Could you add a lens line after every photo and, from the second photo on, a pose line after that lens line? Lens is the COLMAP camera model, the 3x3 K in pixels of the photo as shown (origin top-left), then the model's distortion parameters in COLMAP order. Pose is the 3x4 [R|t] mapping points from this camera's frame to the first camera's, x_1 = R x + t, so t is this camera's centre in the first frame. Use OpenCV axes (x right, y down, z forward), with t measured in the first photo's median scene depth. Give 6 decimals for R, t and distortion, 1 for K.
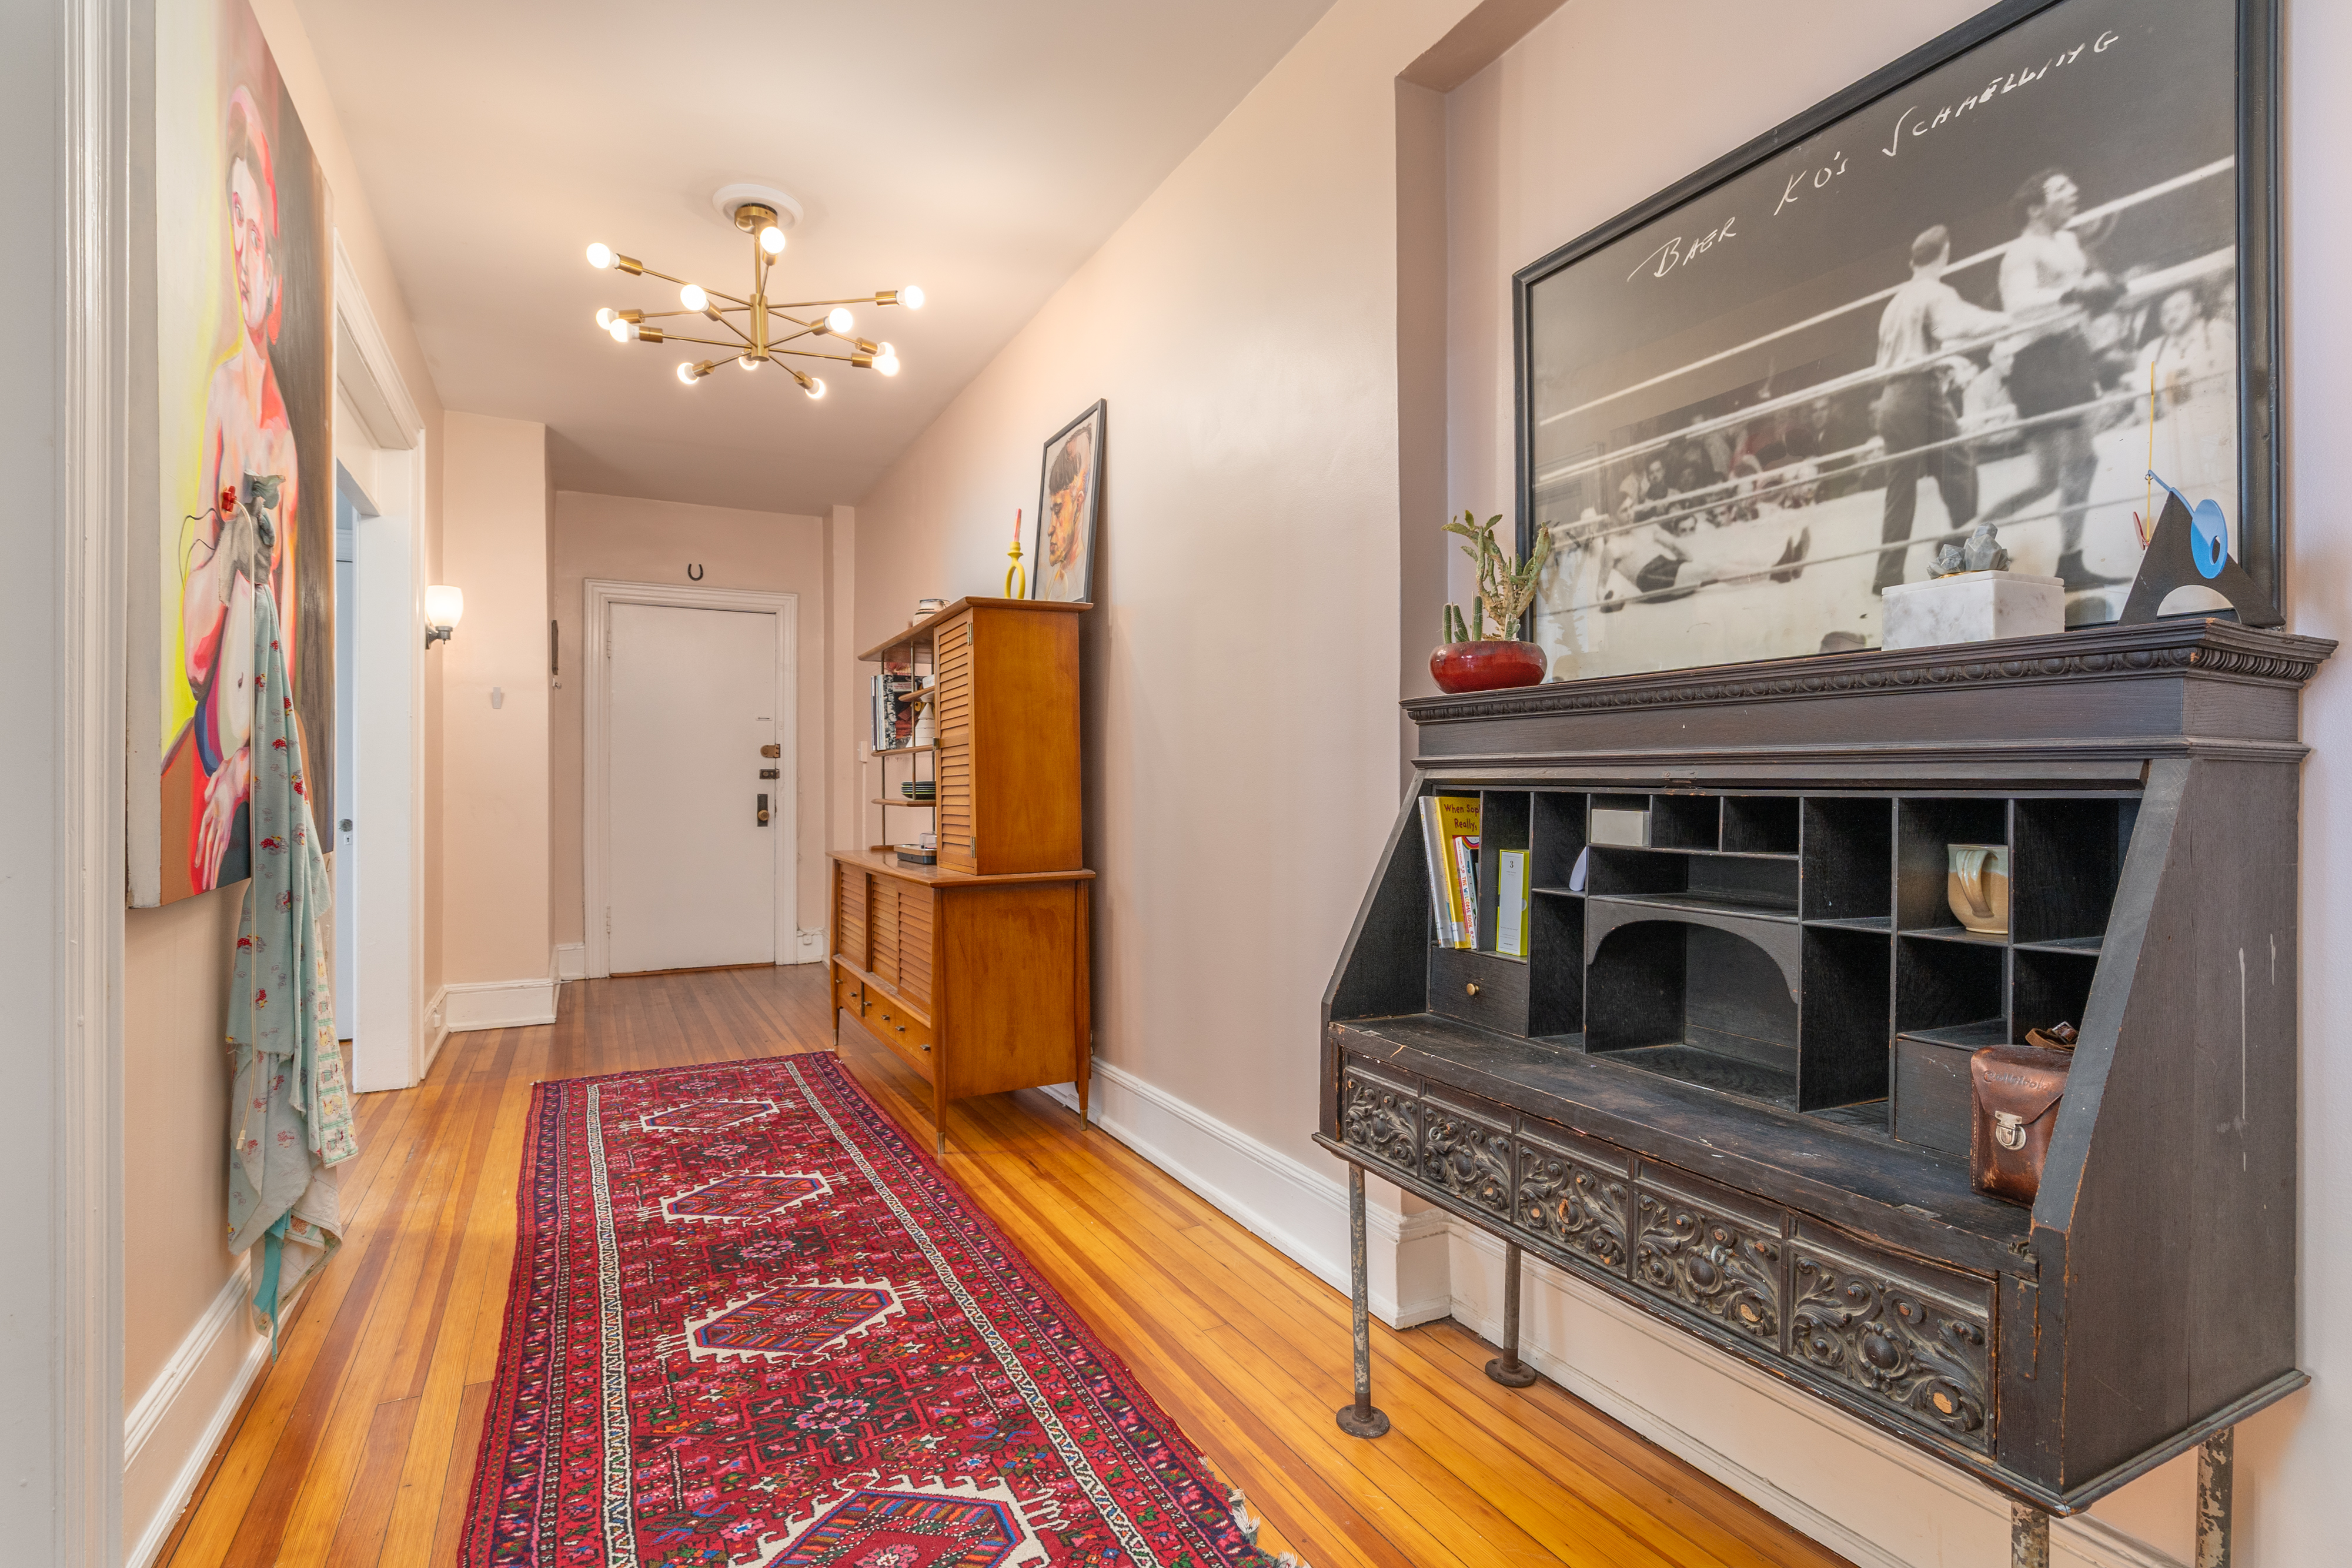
lens RADIAL K [[1080.8, 0, 1151.3], [0, 1080.8, 783.3], [0, 0, 1]] dist [-0.003358, 0.001046]
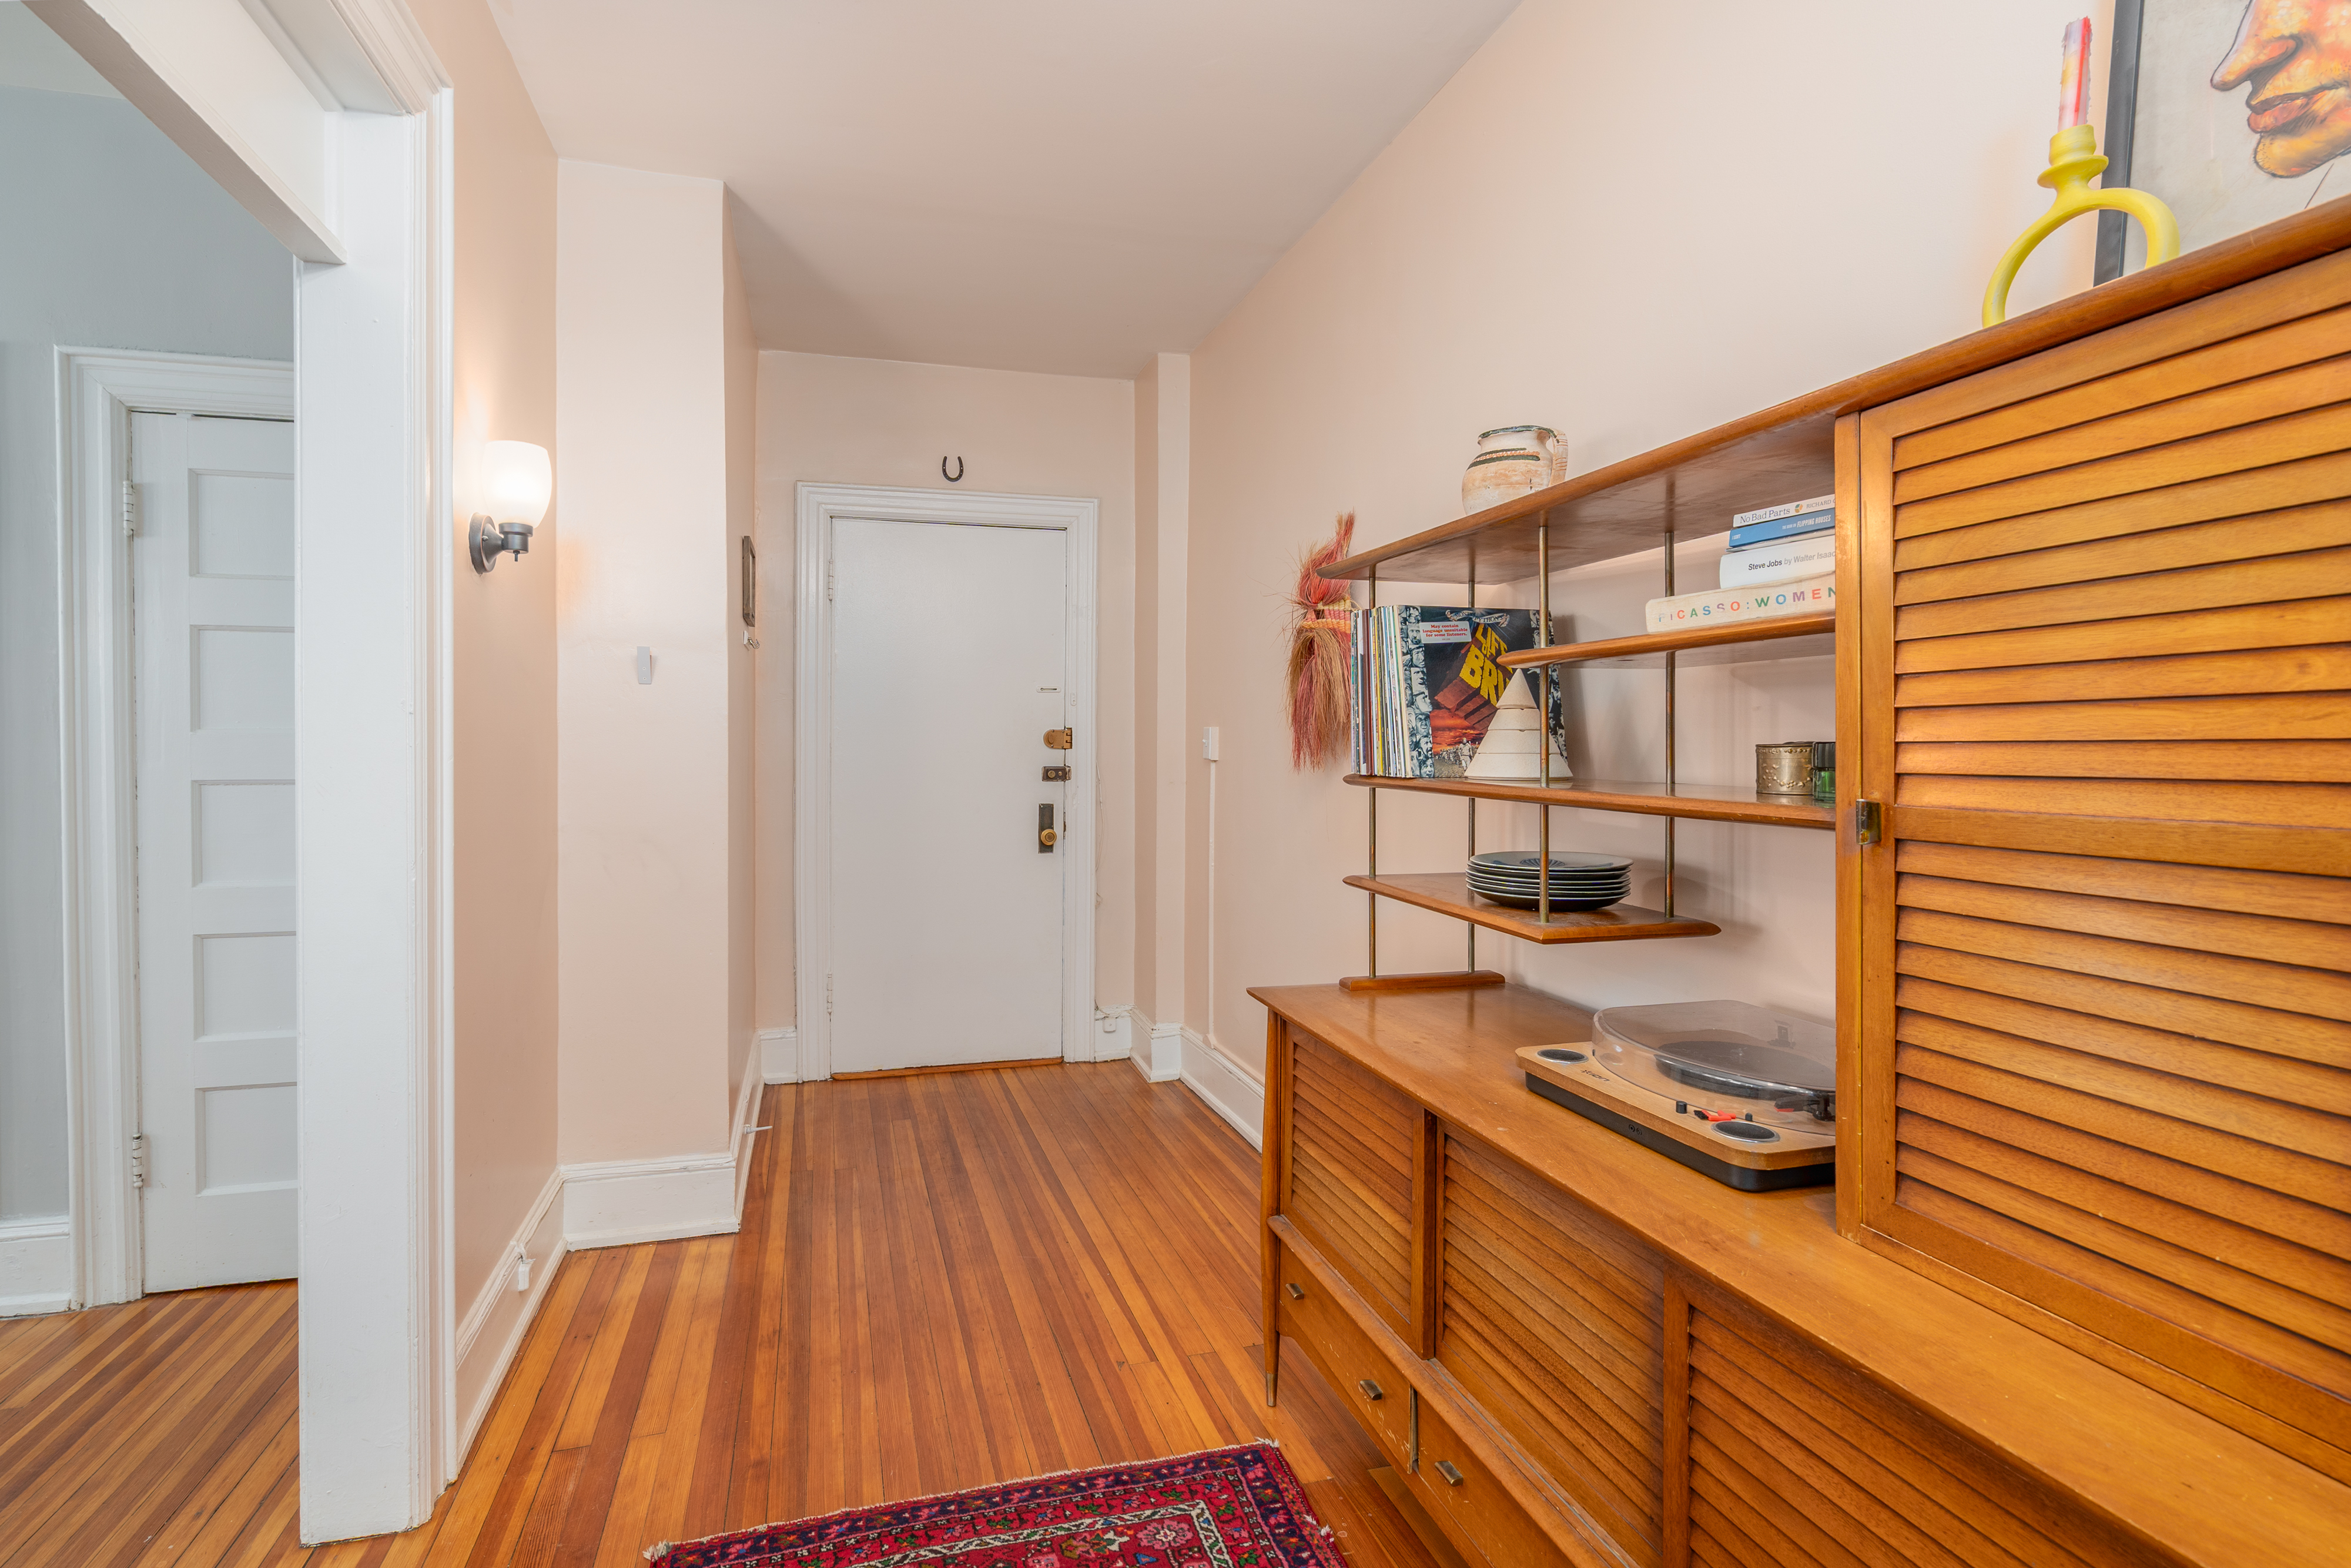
lens RADIAL K [[1087.2, 0, 1126.4], [0, 1087.2, 748.2], [0, 0, 1]] dist [-0.005002, 0.000240]
pose [[0.978457, 0.006044, -0.206361, -0.321633], [-0.003996, 0.999939, 0.010339, -0.057338], [0.206411, -0.009291, 0.978421, 0.662739]]
